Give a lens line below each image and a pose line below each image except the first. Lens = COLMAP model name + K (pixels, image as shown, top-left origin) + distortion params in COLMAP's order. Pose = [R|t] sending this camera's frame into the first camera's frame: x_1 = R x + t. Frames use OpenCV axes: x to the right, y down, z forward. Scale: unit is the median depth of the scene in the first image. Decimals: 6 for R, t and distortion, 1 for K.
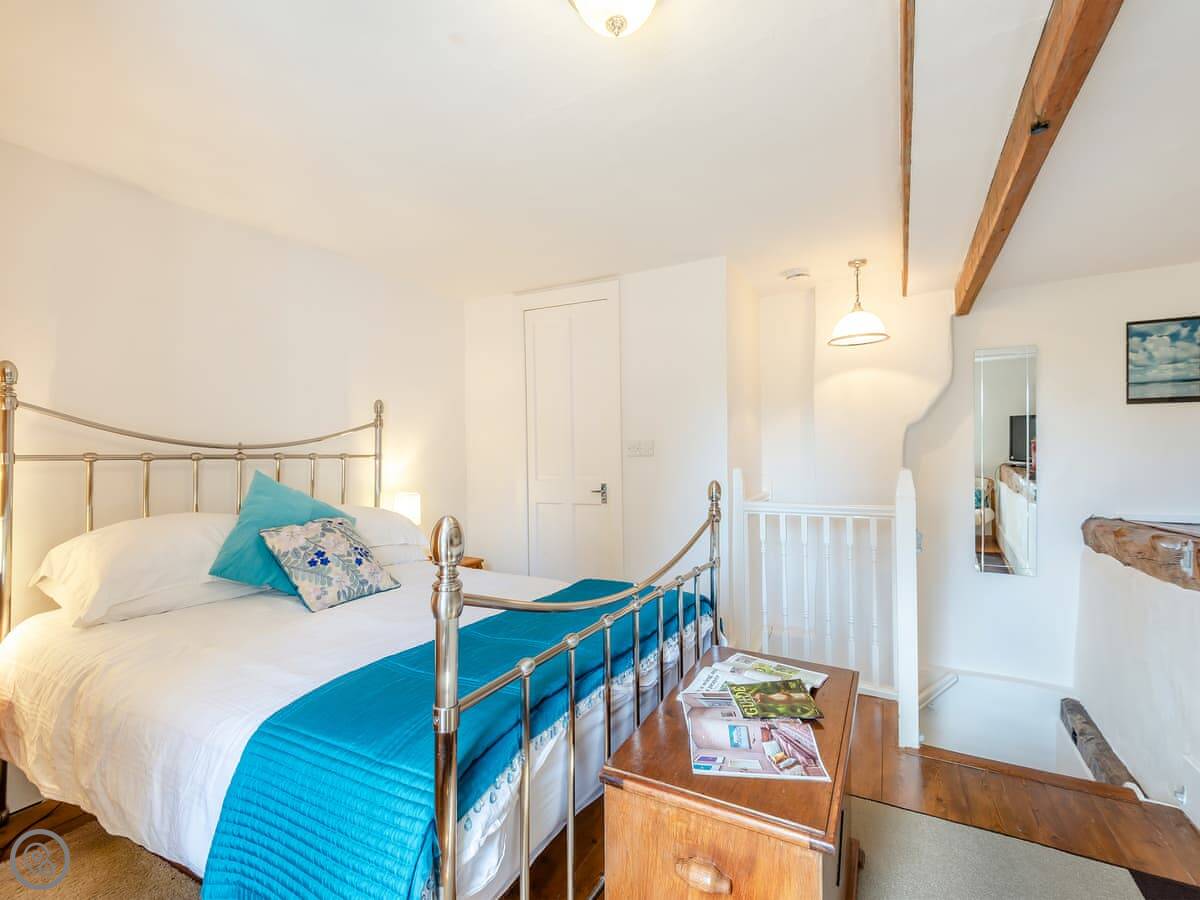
lens RADIAL K [[543.6, 0, 606.1], [0, 543.6, 450.6], [0, 0, 1]] dist [0.016782, 0.000037]
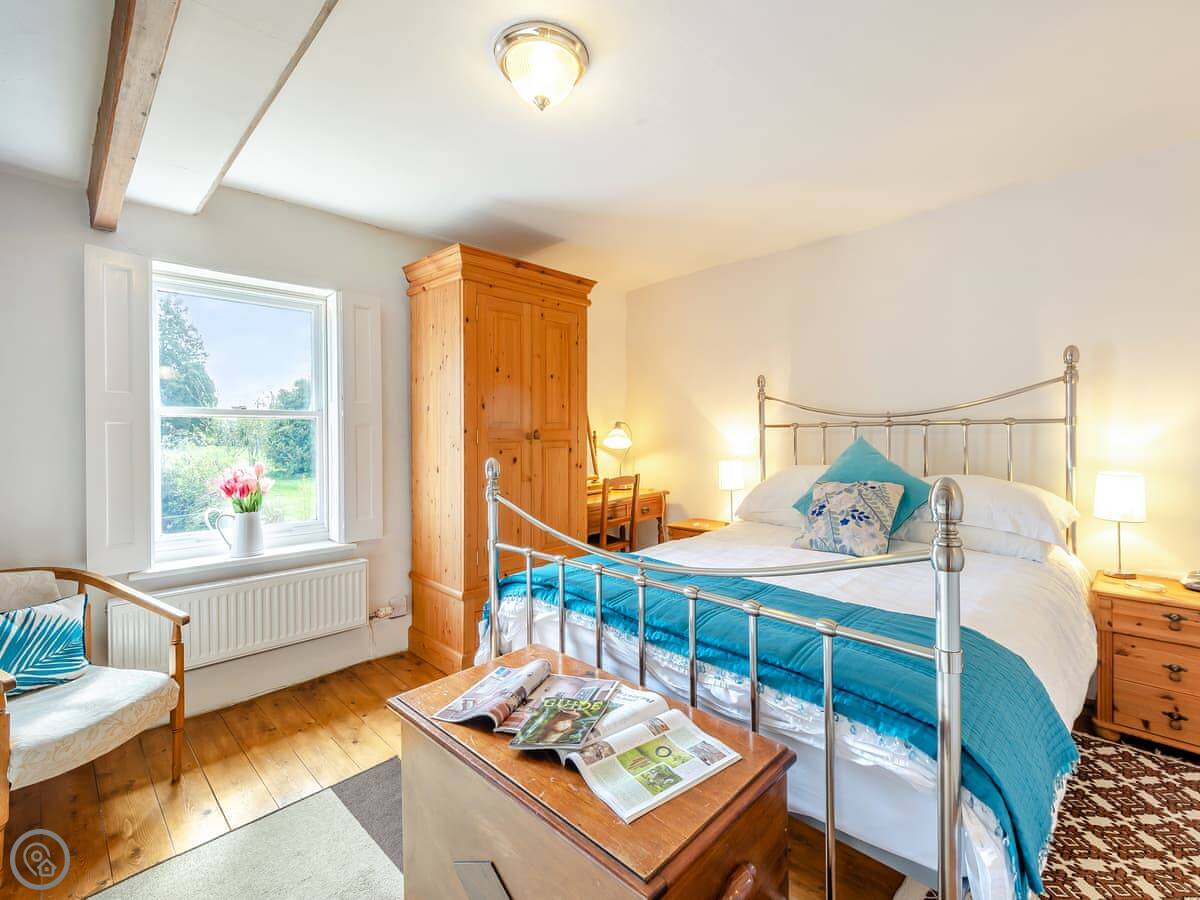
lens RADIAL K [[543.6, 0, 606.1], [0, 543.6, 450.6], [0, 0, 1]] dist [0.016782, 0.000037]
pose [[-0.297282, 0.042116, -0.953861, 0.730744], [0.028340, 0.998976, 0.035275, 0.013053], [0.954369, -0.016546, -0.298171, 0.910372]]
